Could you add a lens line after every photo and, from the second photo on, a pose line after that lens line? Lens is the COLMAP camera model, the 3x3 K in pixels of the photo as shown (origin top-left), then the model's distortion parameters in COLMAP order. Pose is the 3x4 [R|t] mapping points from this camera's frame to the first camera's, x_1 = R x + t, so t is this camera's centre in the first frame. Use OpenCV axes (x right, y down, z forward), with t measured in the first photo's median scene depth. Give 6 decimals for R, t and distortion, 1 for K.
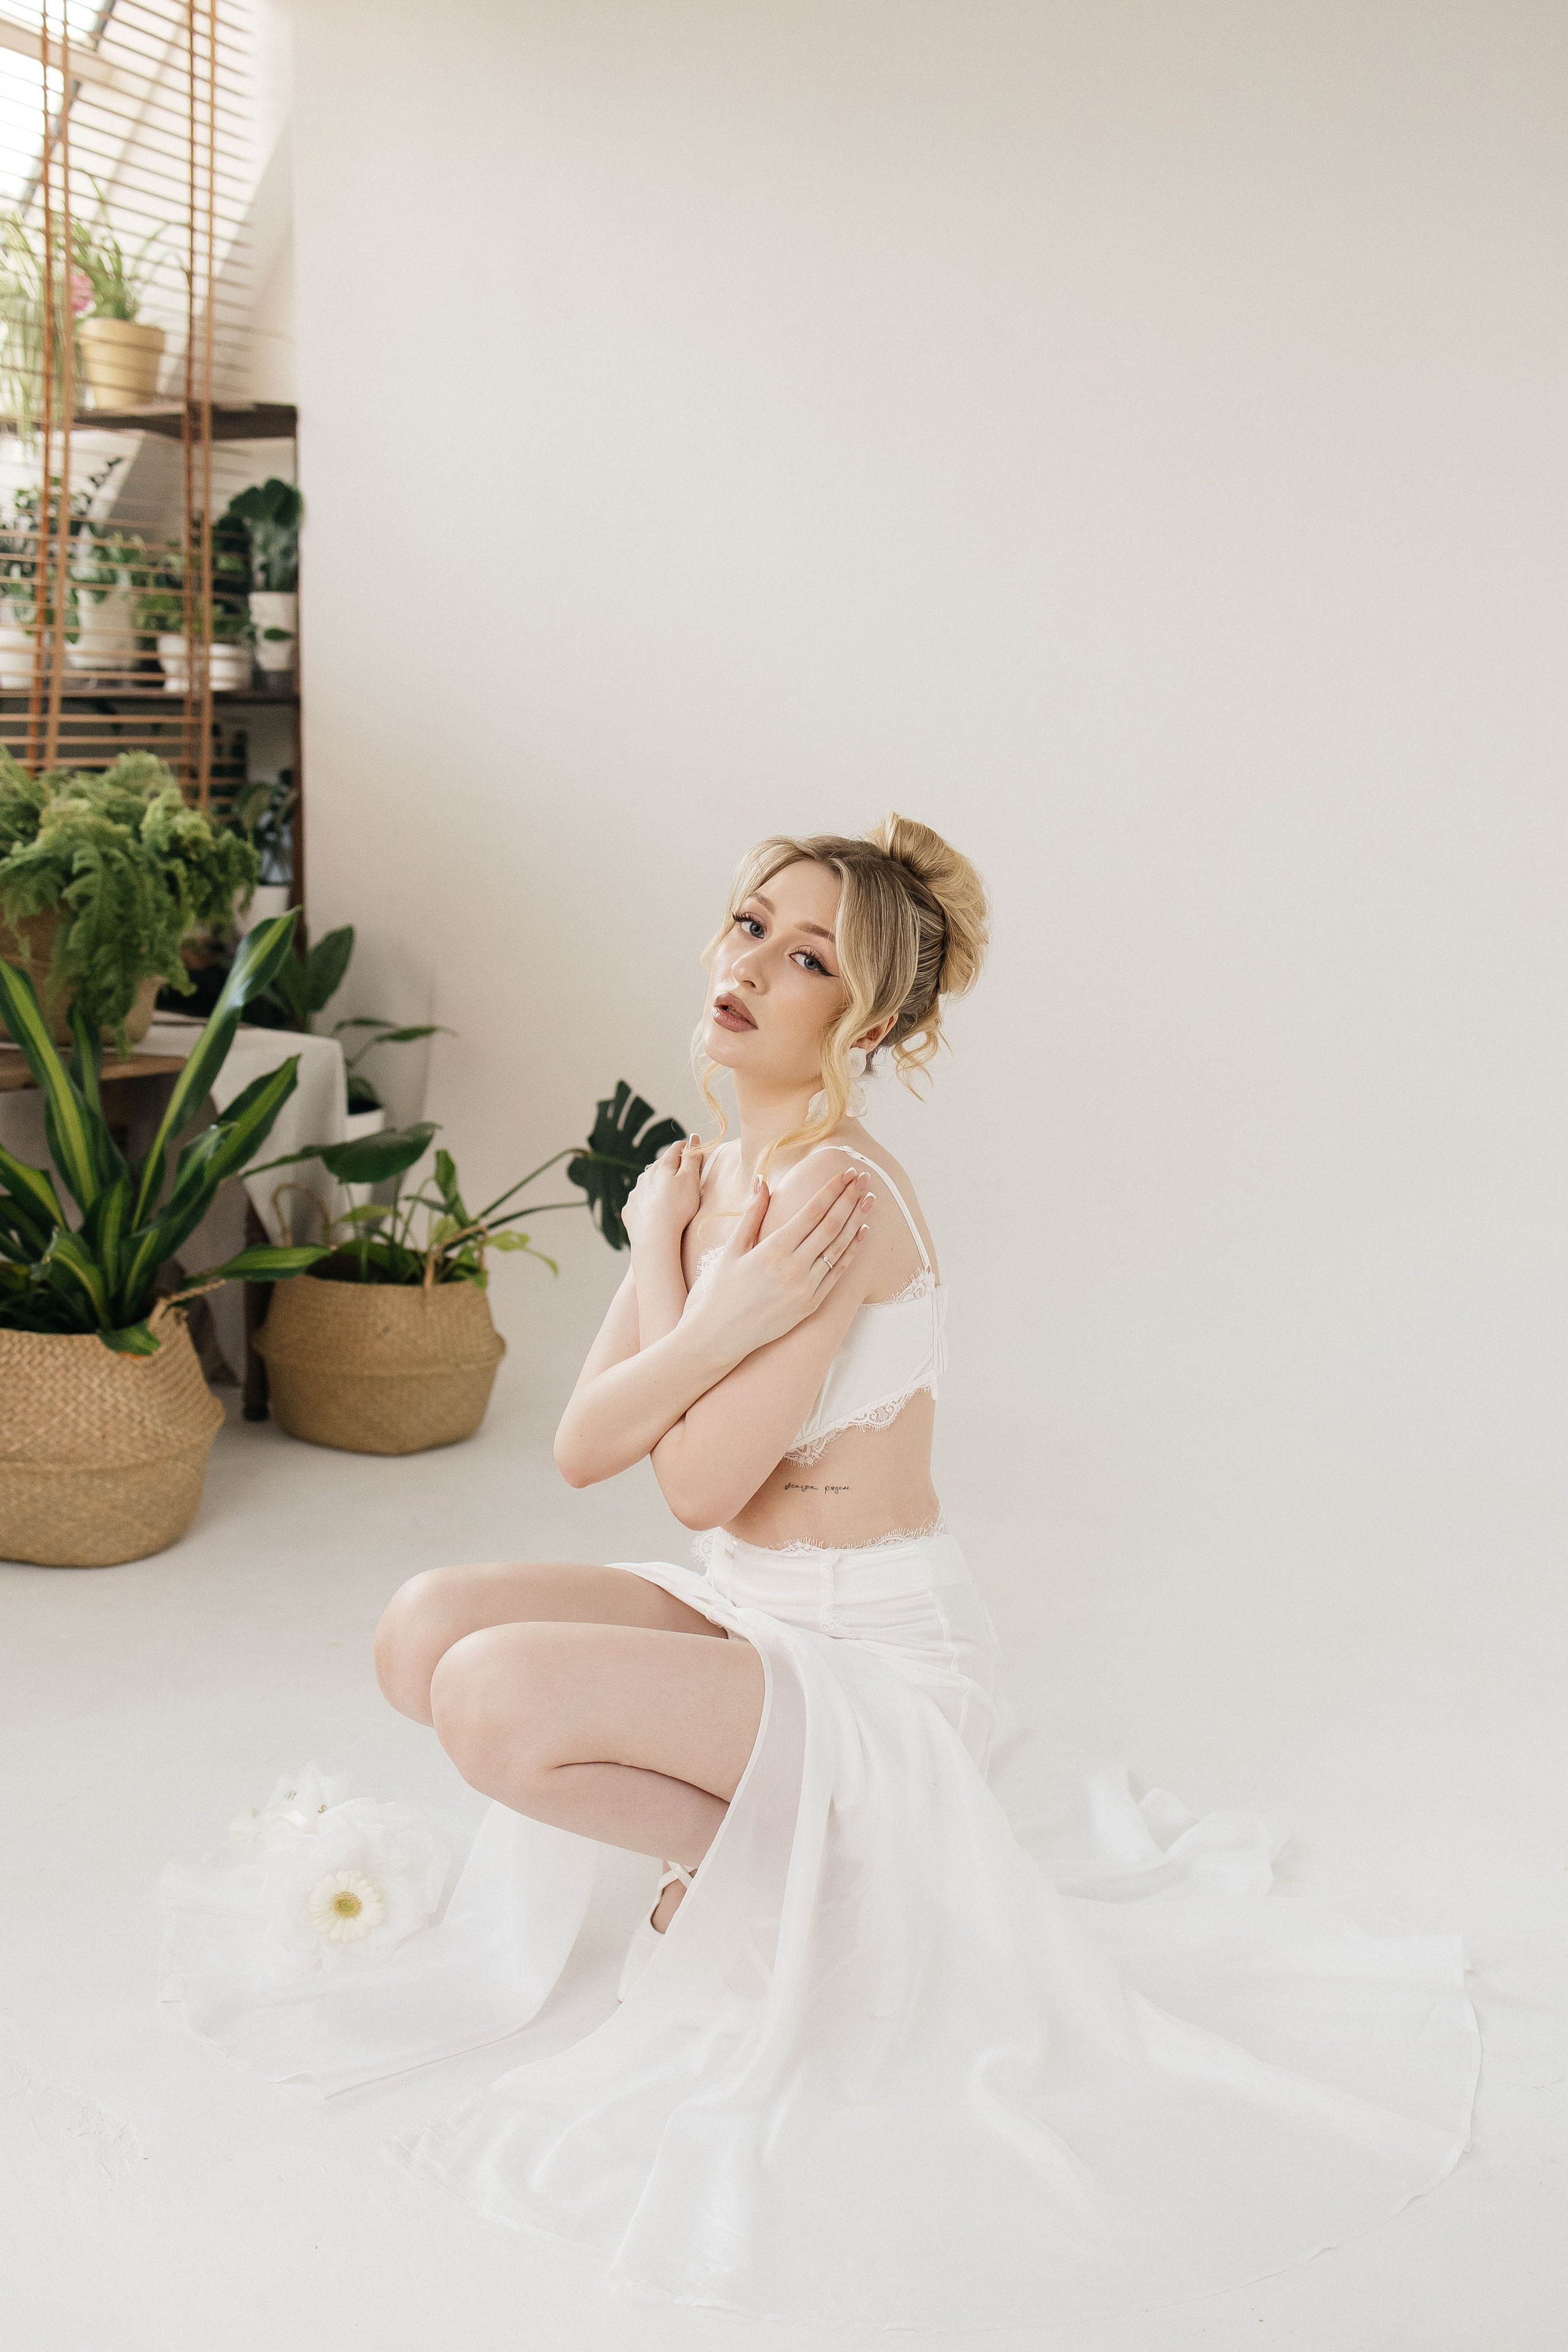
lens RADIAL K [[2302.3, 0, 784.0], [0, 2302.3, 1176.0], [0, 0, 1]] dist [-0.018624, -0.028006]
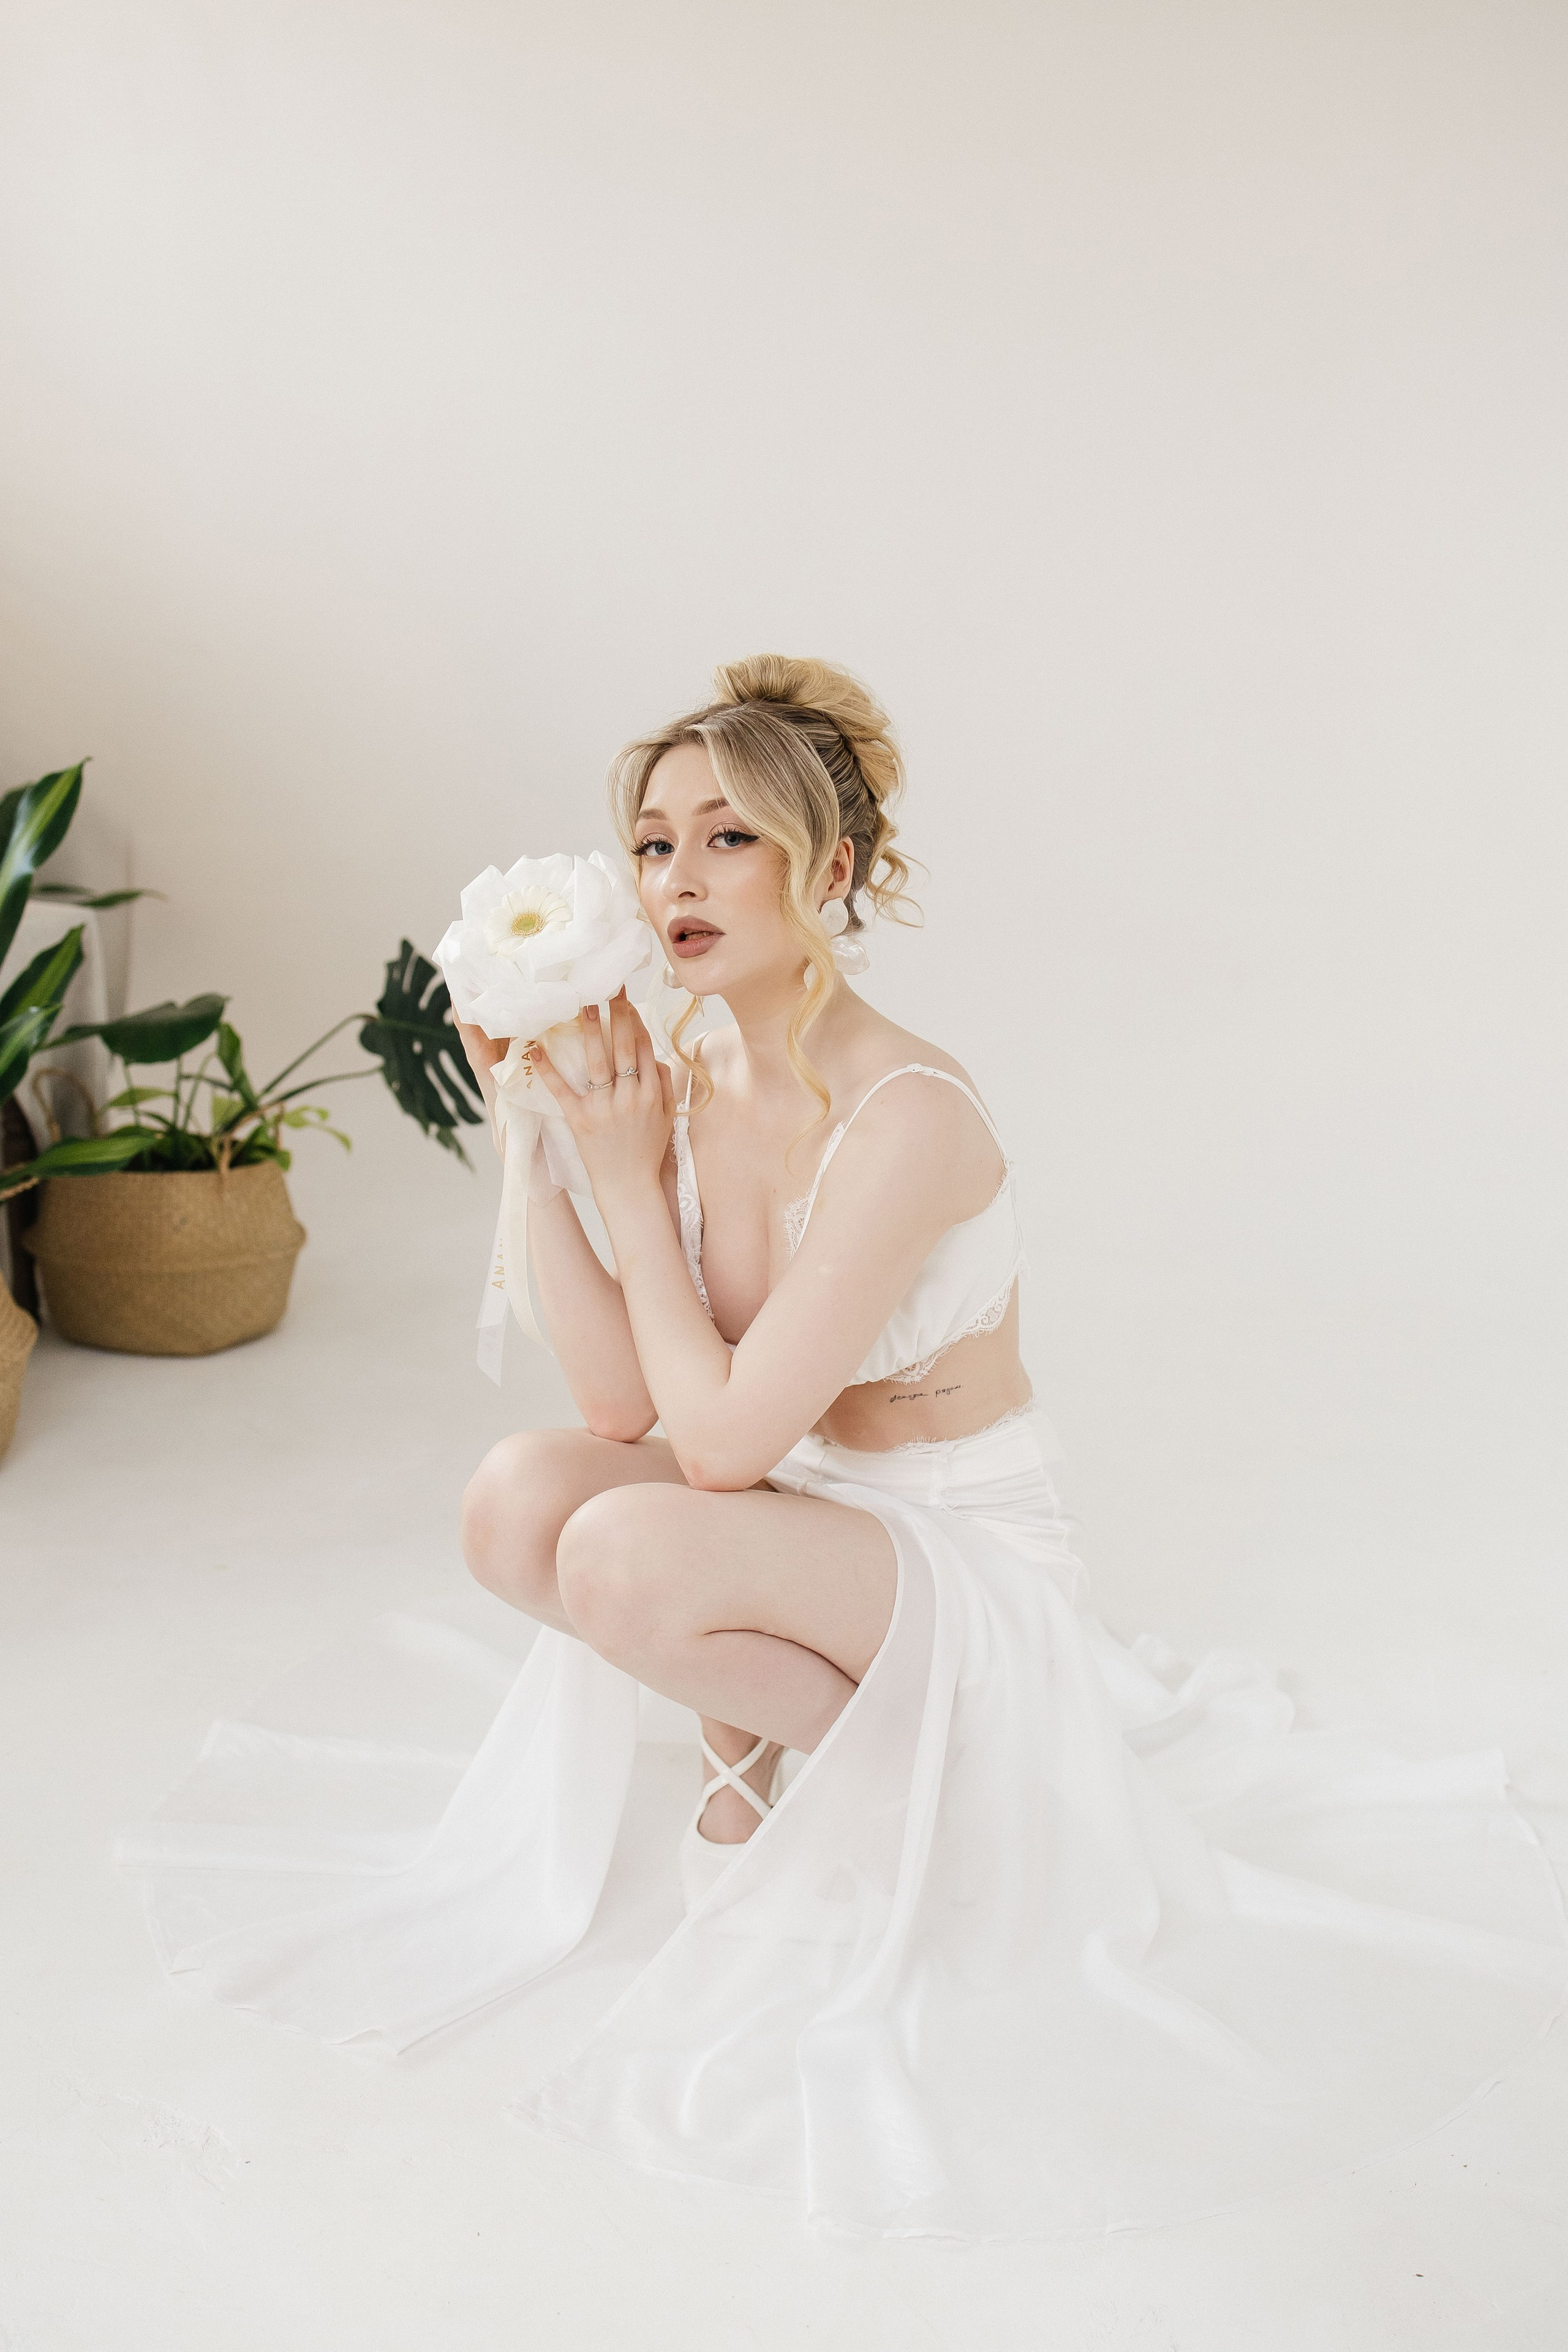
lens RADIAL K [[2302.3, 0, 784.0], [0, 2302.3, 1176.0], [0, 0, 1]] dist [-0.018624, -0.028006]
pose [[0.980213, -0.063116, 0.187613, -0.107413], [0.050616, 0.996213, 0.070691, -0.004173], [-0.191364, -0.059796, 0.979696, 0.051529]]
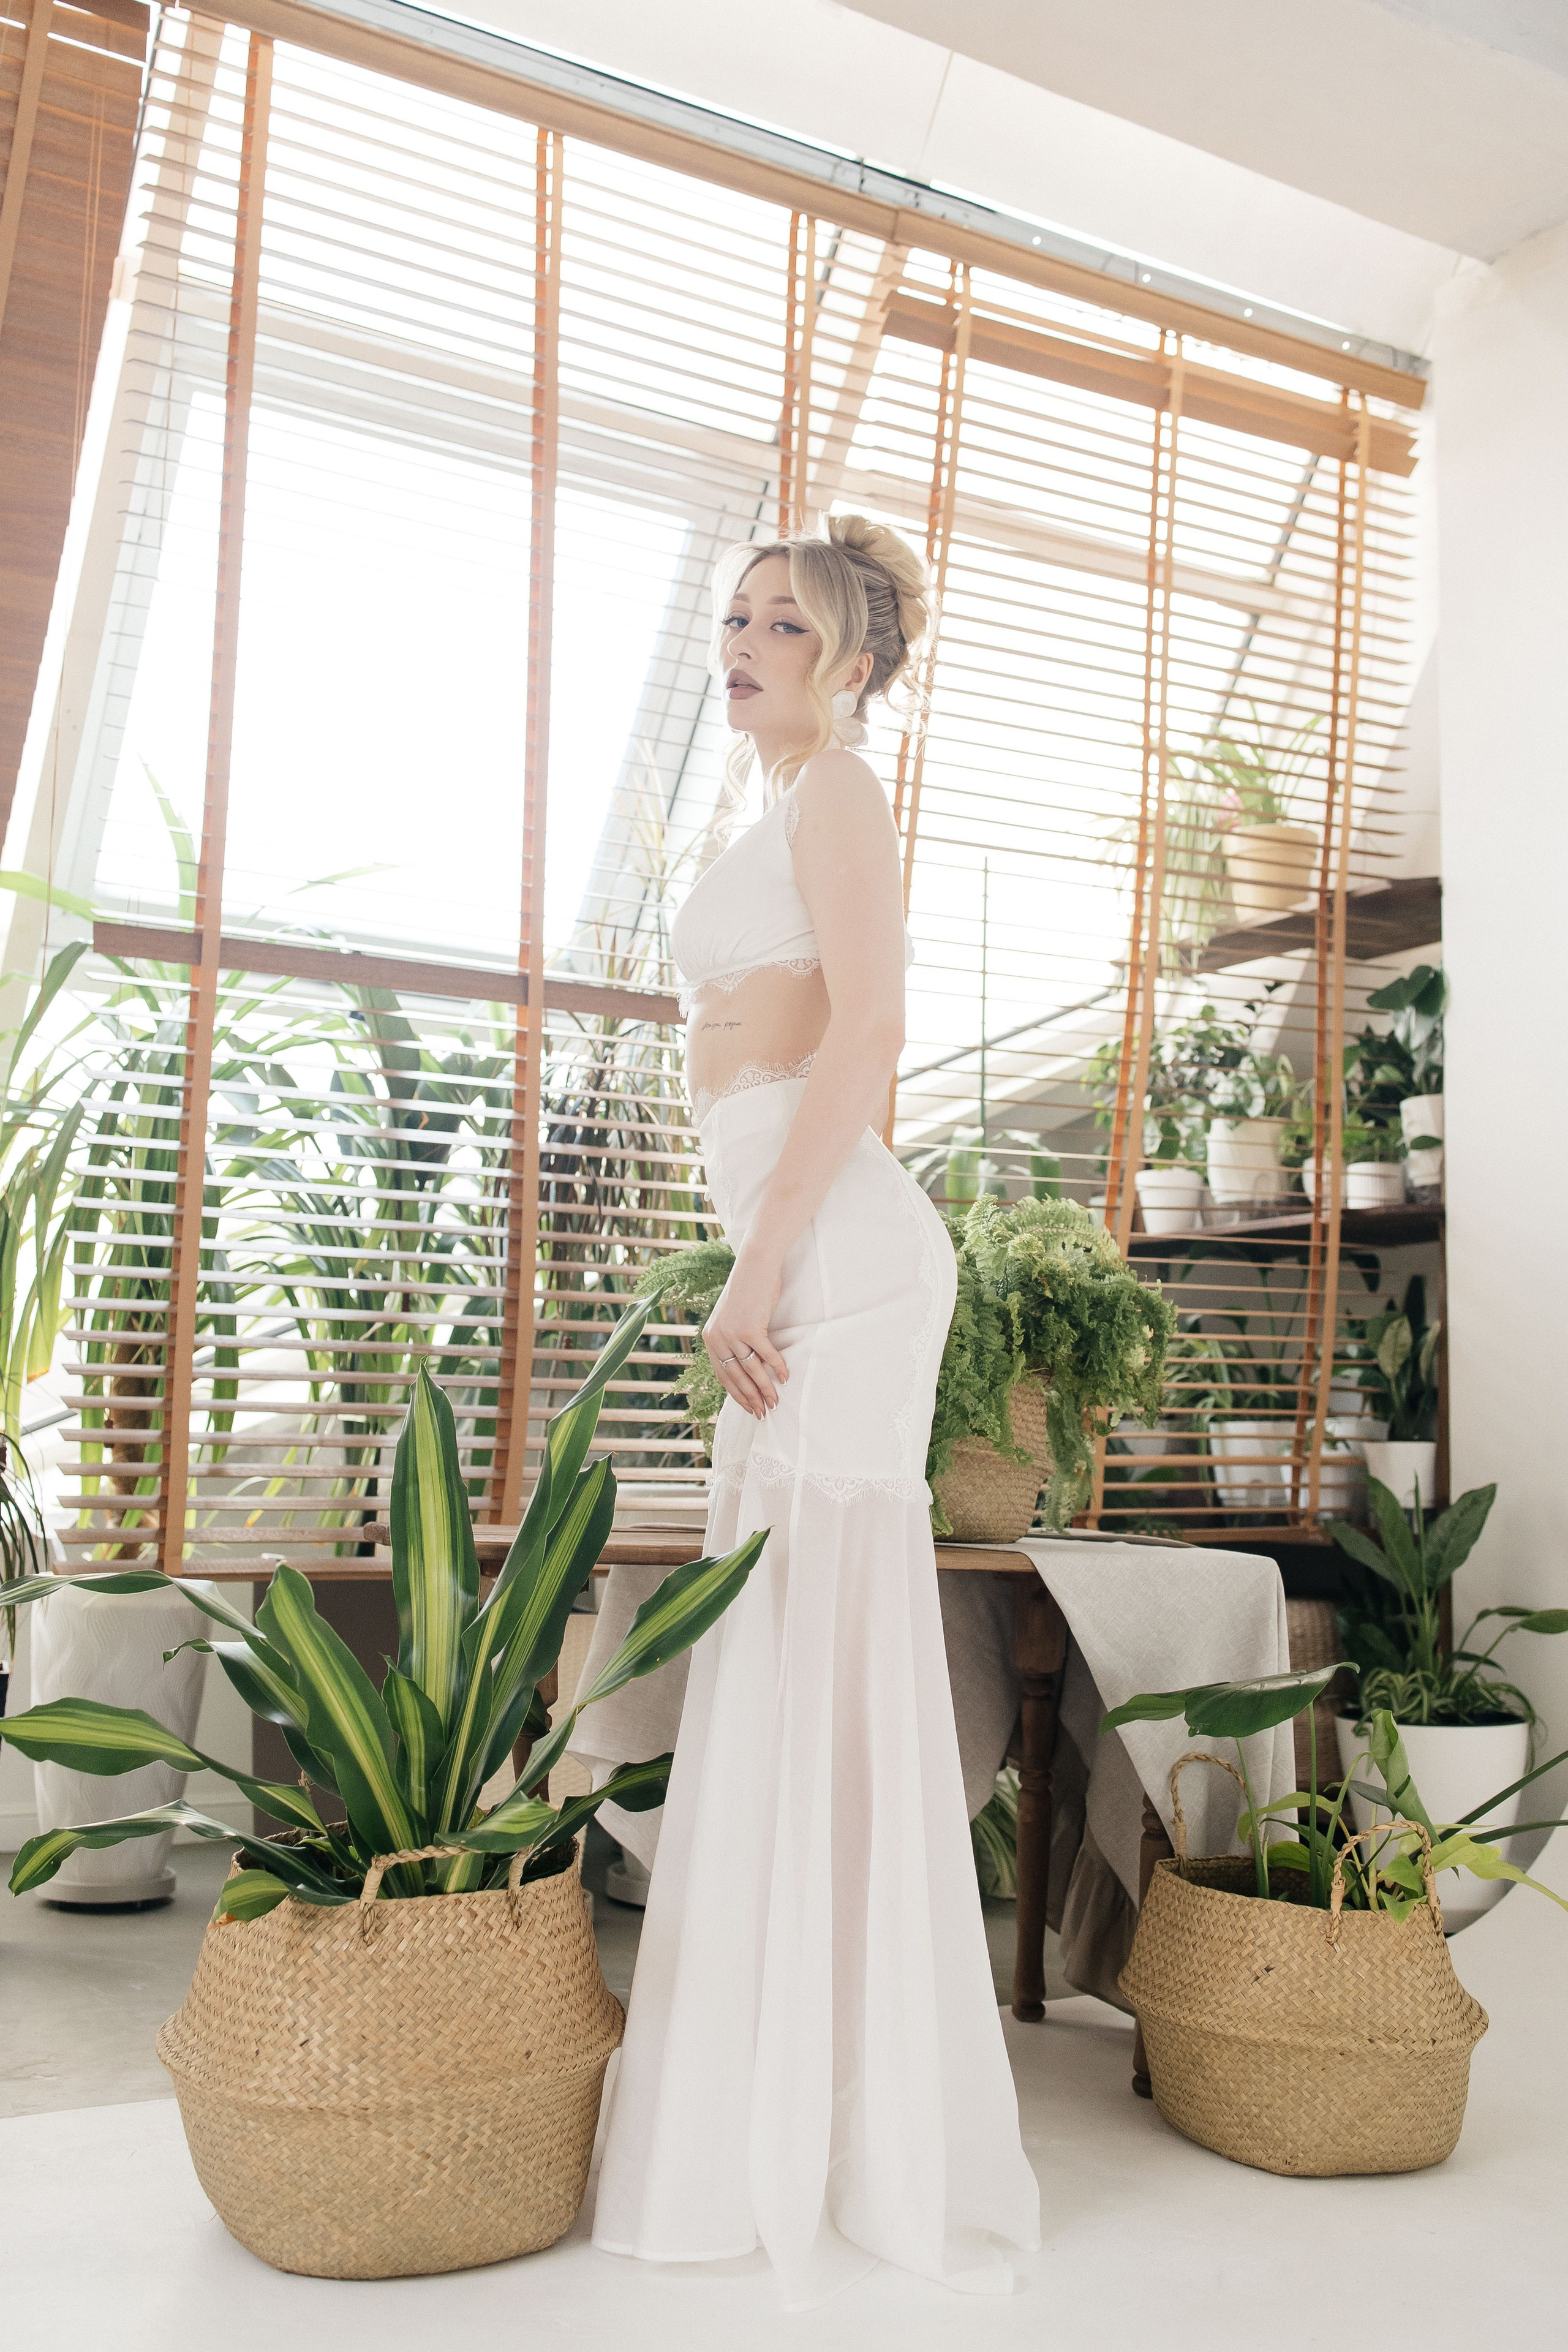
lens RADIAL K [[2294.0, 0, 784.0], [0, 2294.0, 1176.0], [0, 0, 1]] dist [-0.031291, -0.014155]
pose [[0.791084, -0.087985, -0.605347, 0.136750], [-0.108434, 0.953759, -0.280330, 0.047495], [0.602021, 0.287405, 0.744963, 0.348227]]
